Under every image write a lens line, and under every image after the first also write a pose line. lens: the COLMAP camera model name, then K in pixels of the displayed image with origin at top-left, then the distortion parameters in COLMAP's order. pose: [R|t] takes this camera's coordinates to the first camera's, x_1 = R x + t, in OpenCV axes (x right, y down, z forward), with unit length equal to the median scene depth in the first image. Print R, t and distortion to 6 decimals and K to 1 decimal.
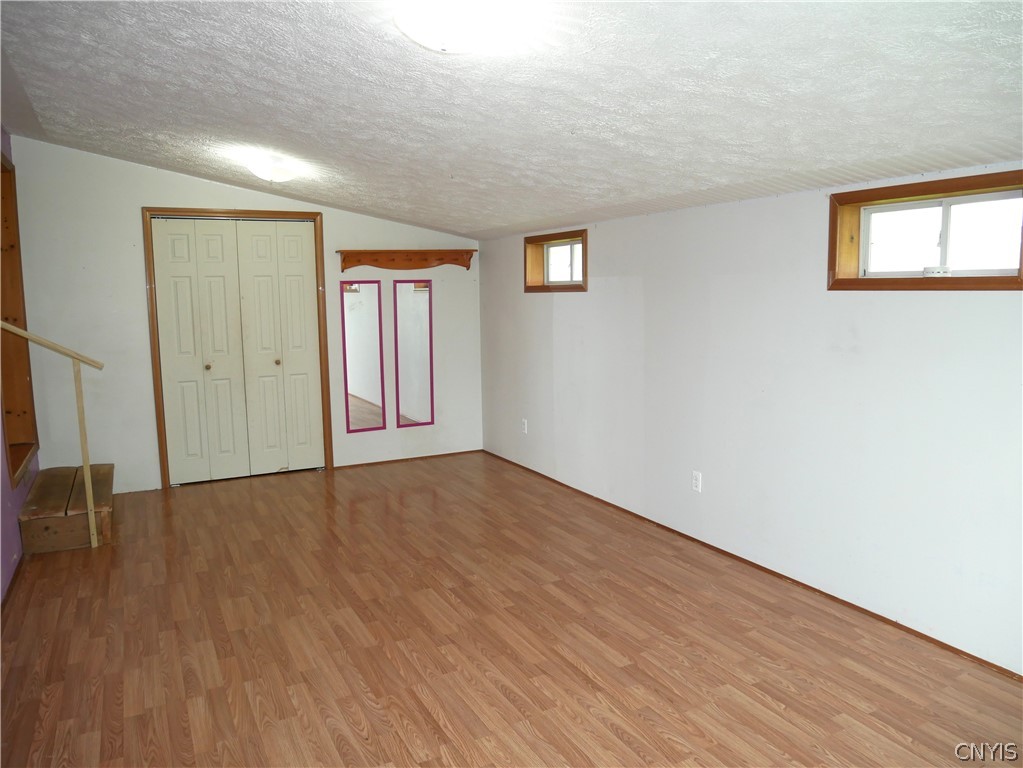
lens RADIAL K [[734.8, 0, 511.5], [0, 734.8, 384.4], [0, 0, 1]] dist [-0.068667, 0.022314]
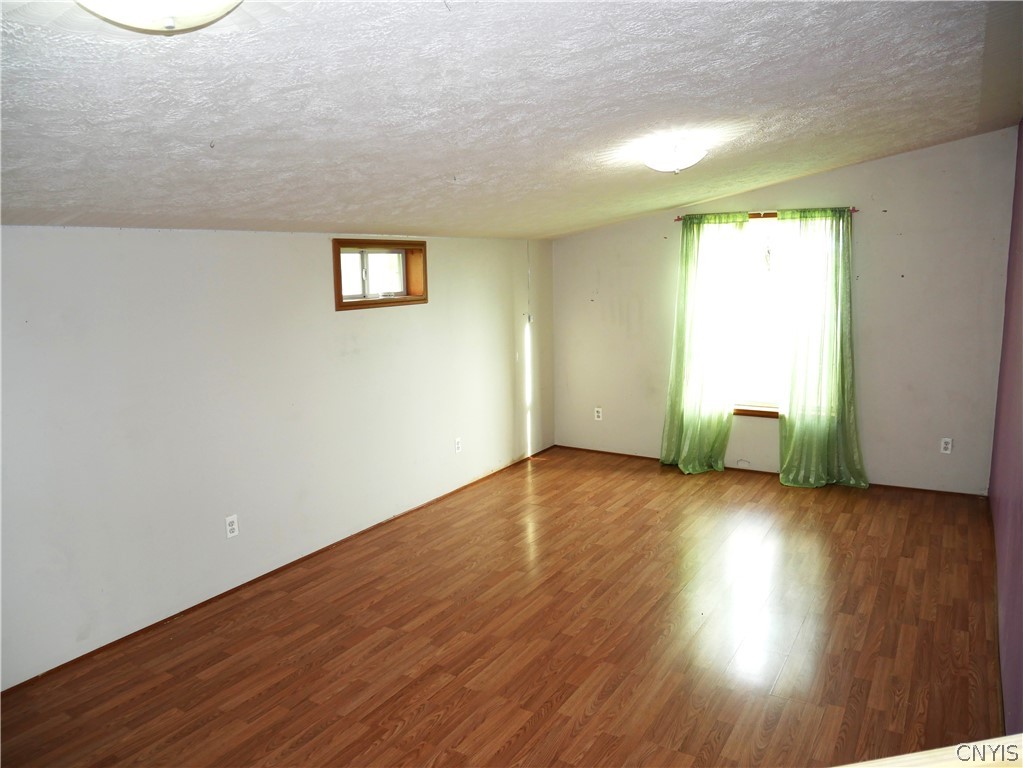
lens RADIAL K [[734.8, 0, 512.0], [0, 734.8, 385.0], [0, 0, 1]] dist [-0.068667, 0.022314]
pose [[-0.508319, -0.116387, 0.853268, -0.843599], [0.132839, 0.968369, 0.211224, -0.229073], [-0.850861, 0.220717, -0.476780, 1.339996]]
